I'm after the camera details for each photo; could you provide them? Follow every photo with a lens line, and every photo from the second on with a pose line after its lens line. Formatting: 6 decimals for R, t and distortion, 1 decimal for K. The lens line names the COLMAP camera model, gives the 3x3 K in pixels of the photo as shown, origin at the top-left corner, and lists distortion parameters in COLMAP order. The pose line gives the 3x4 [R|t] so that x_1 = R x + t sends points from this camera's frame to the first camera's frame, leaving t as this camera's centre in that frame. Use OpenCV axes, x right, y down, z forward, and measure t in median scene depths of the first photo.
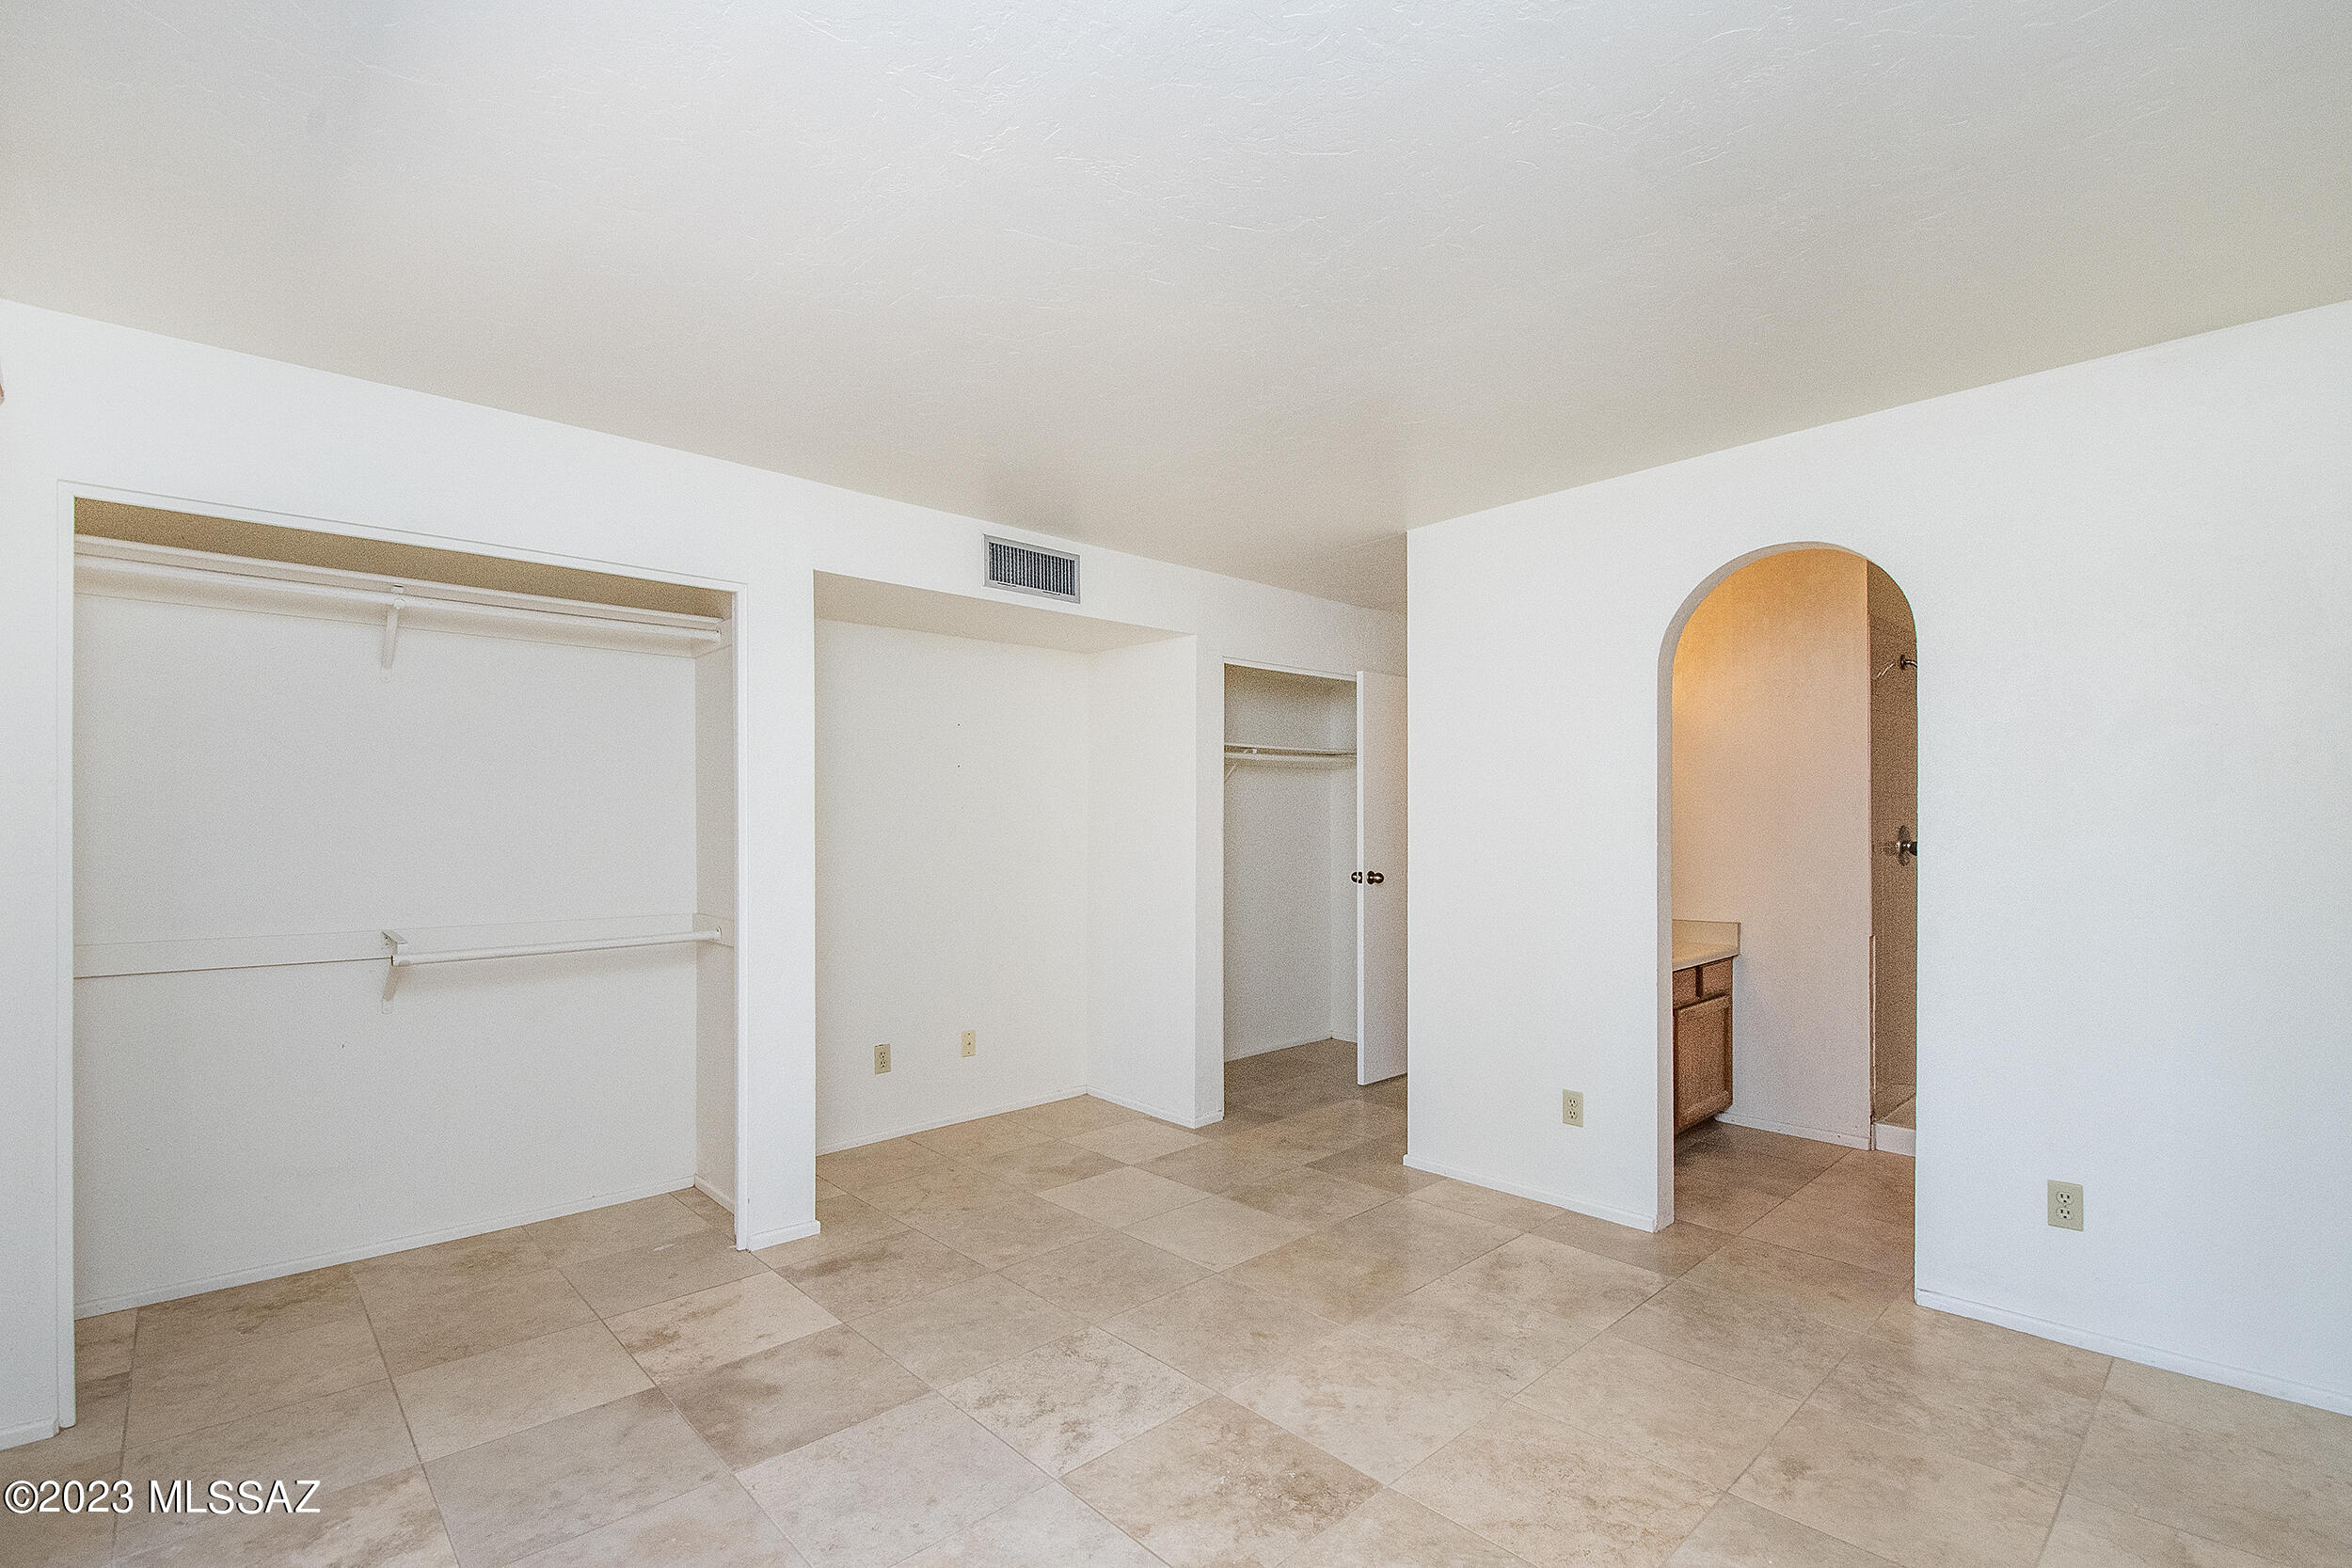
lens RADIAL K [[1052.2, 0, 1177.0], [0, 1052.2, 804.0], [0, 0, 1]] dist [-0.002794, -0.006760]
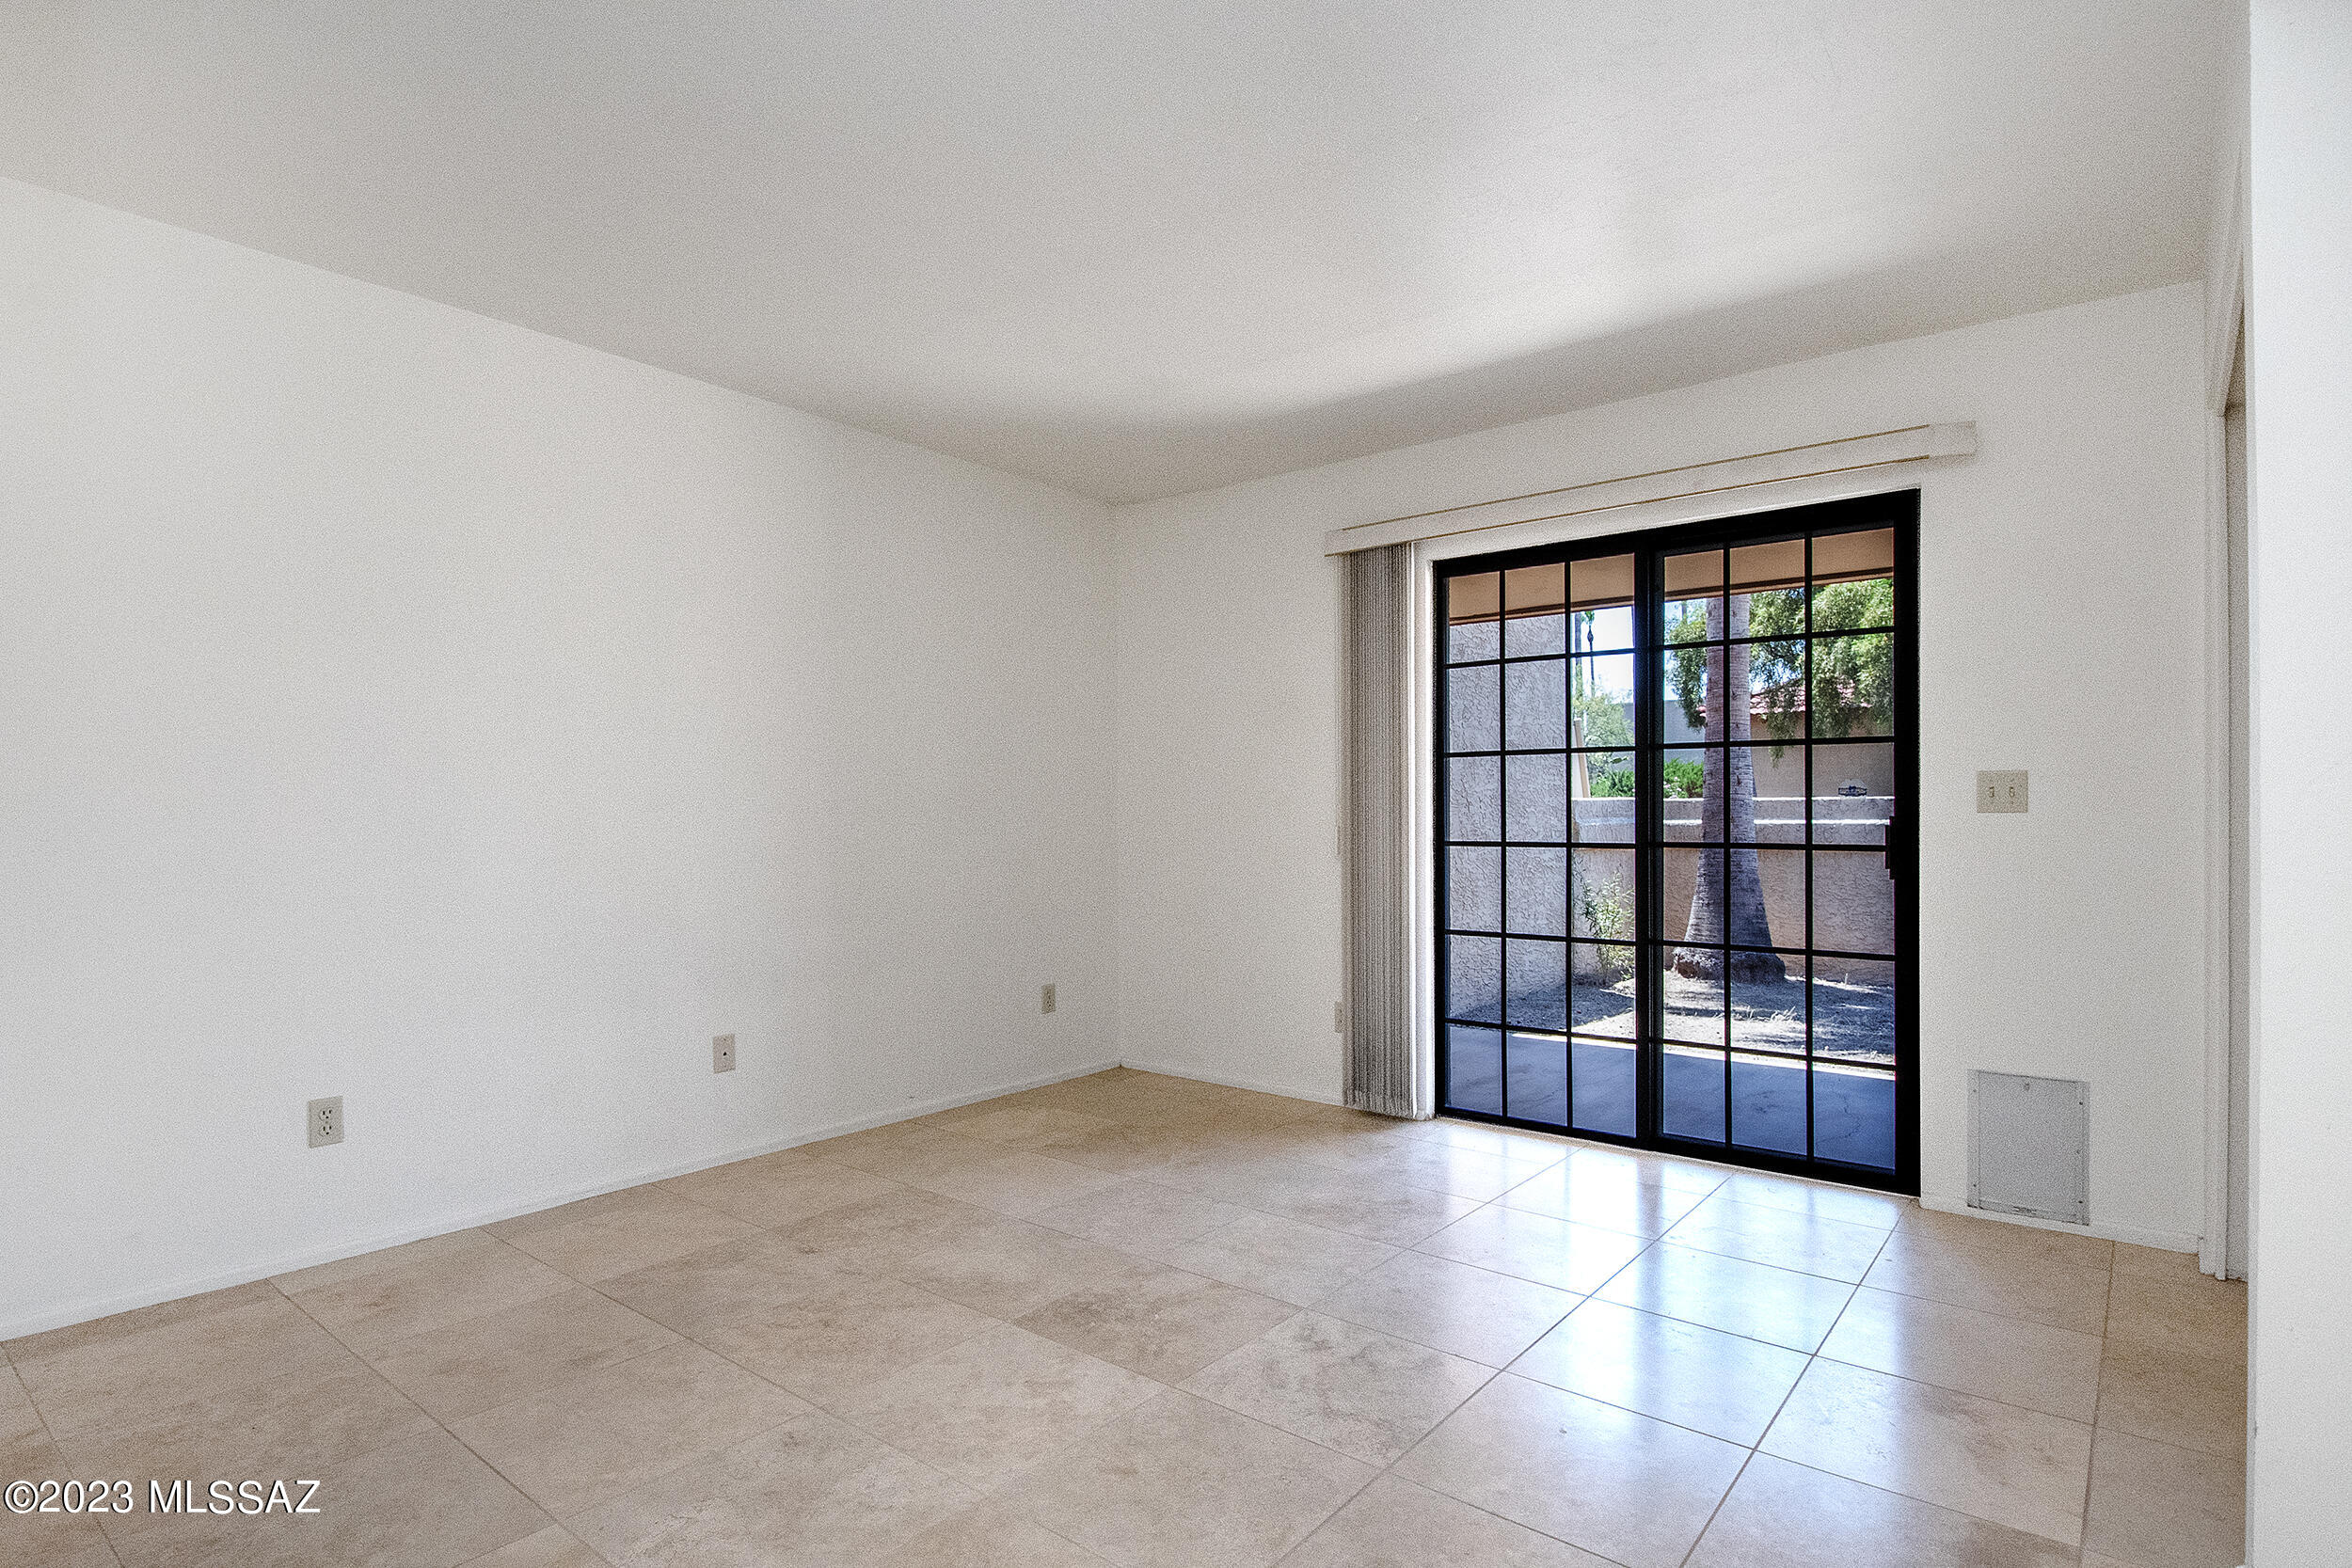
lens RADIAL K [[1207.6, 0, 1199.4], [0, 1207.6, 799.3], [0, 0, 1]] dist [0.003025, -0.003150]
pose [[-0.989587, 0.001060, -0.143932, 0.128326], [0.005270, 0.999569, -0.028874, 0.099682], [0.143840, -0.029332, -0.989166, 1.614259]]
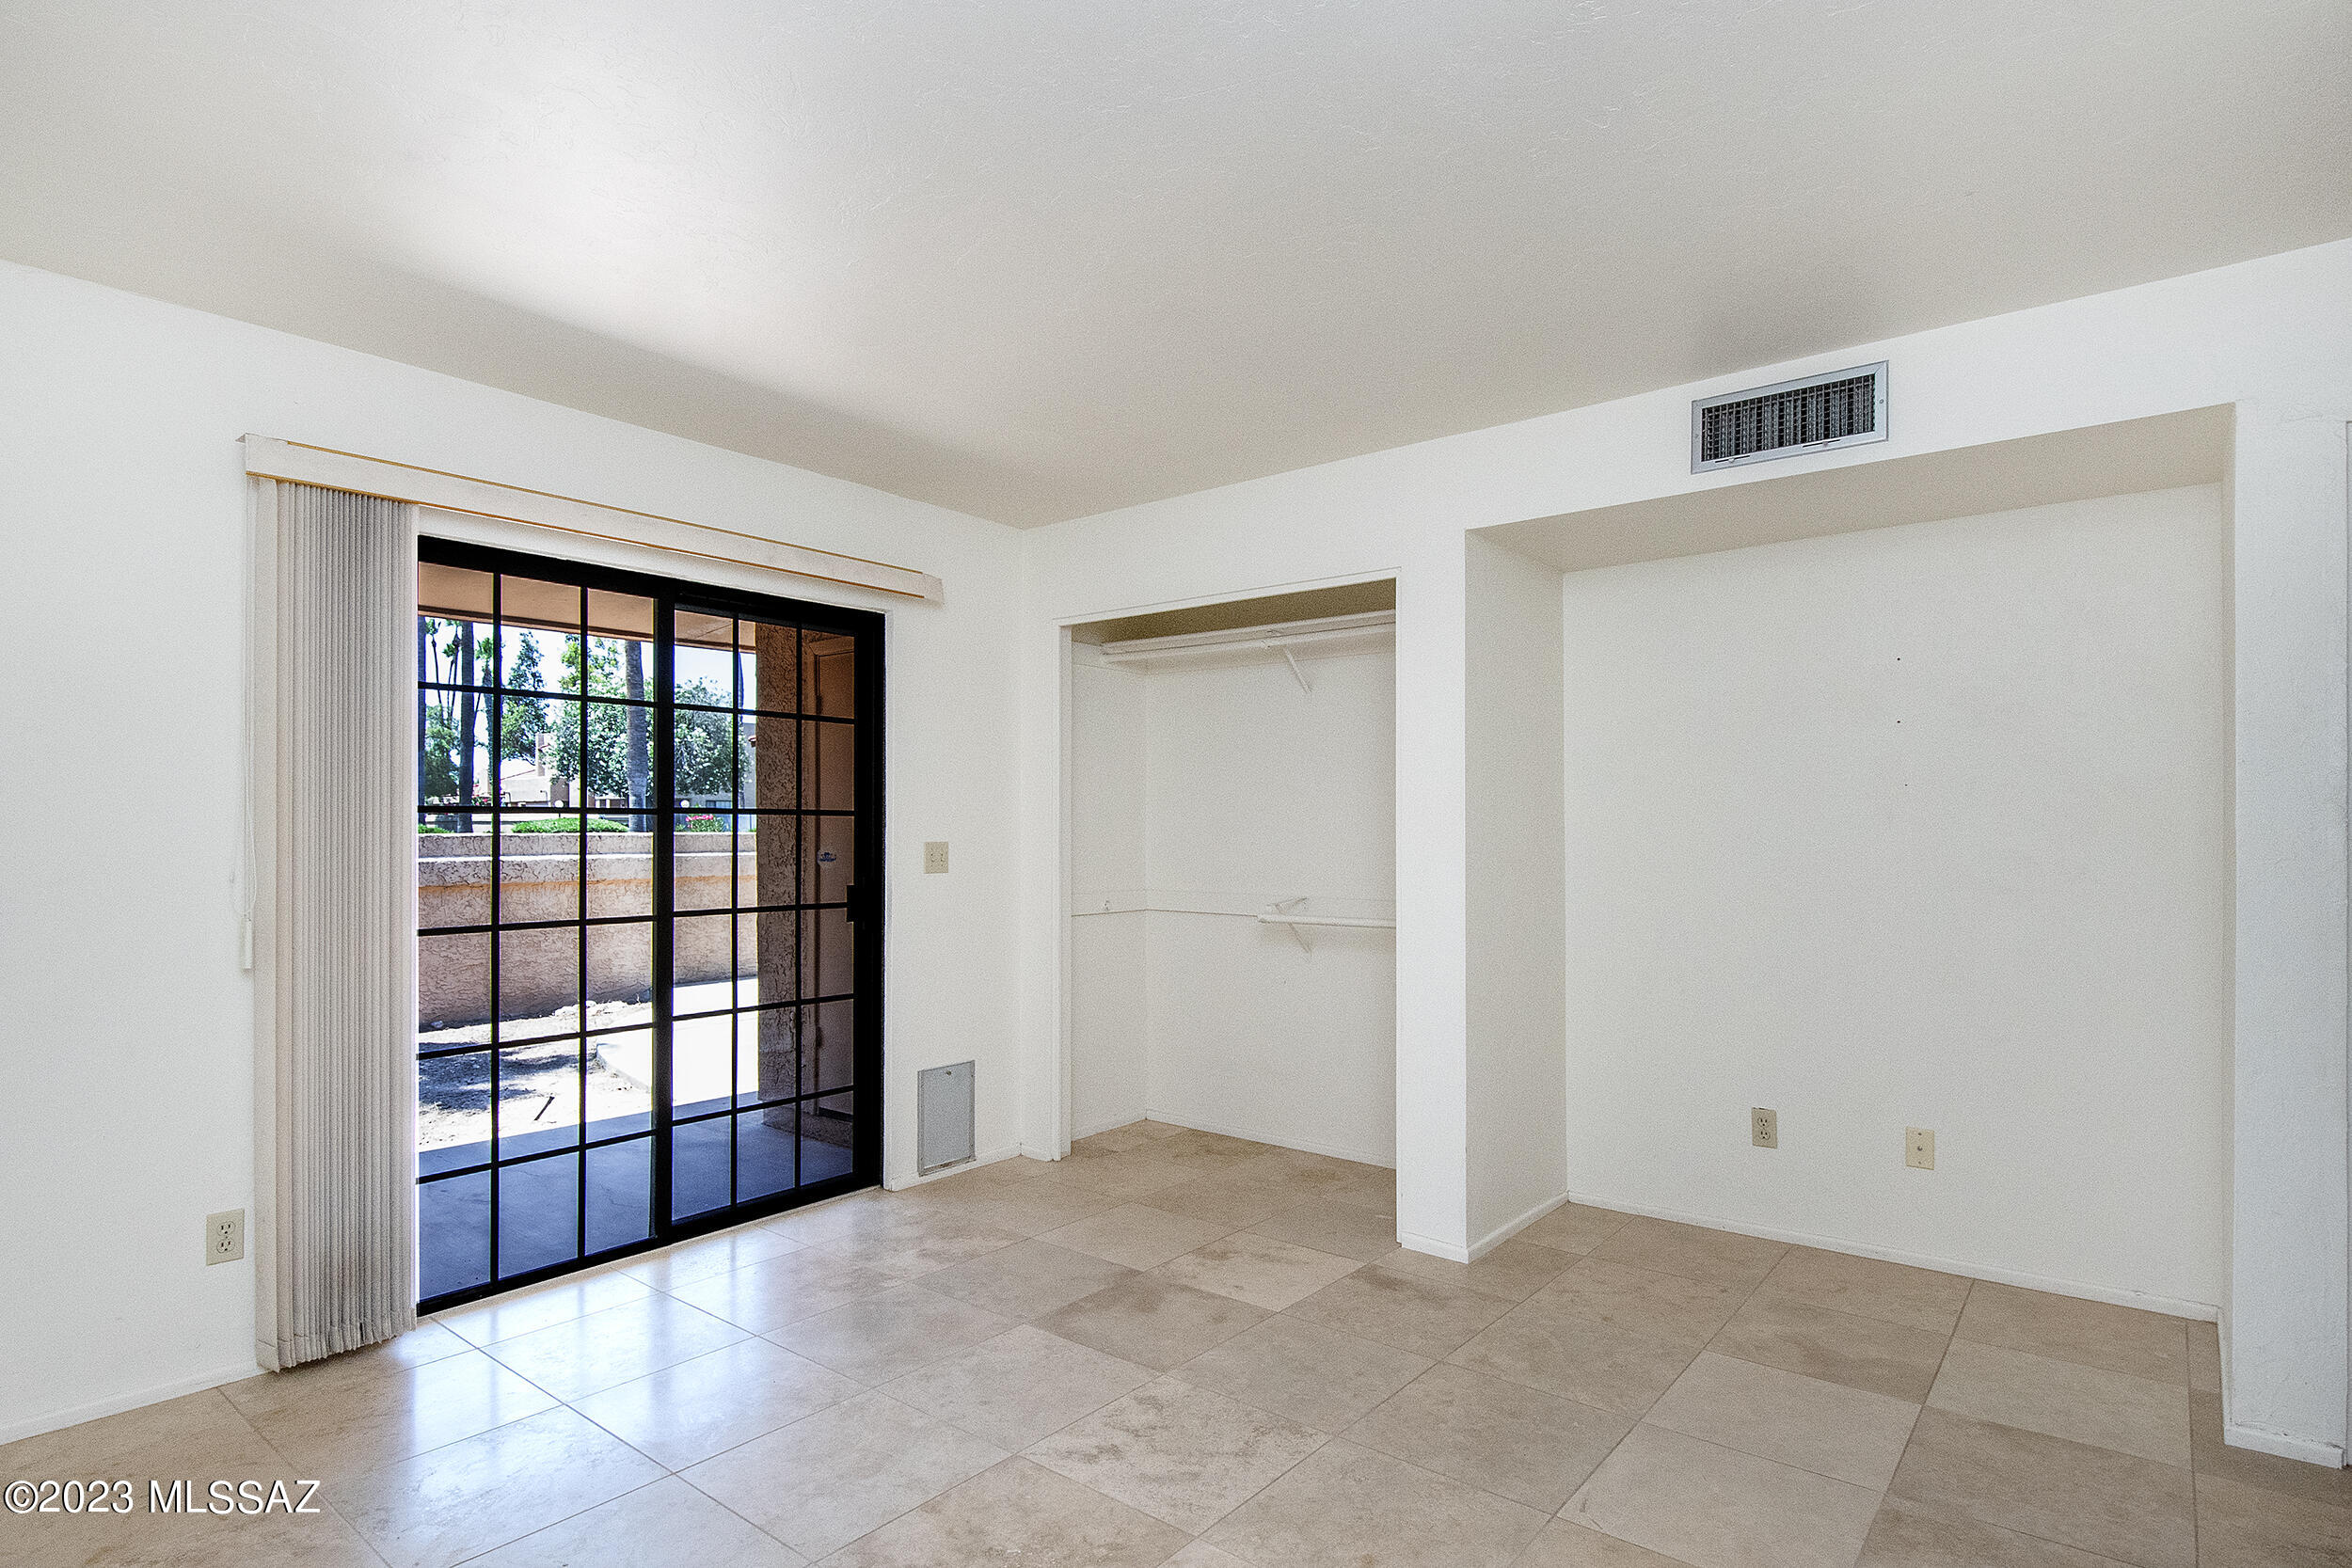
lens RADIAL K [[1207.6, 0, 1198.3], [0, 1207.6, 821.7], [0, 0, 1]] dist [0.003025, -0.003150]
pose [[0.148611, -0.005239, -0.988882, 0.755983], [0.019141, 0.999814, -0.002421, 0.030193], [0.988710, -0.018568, 0.148684, 0.720485]]
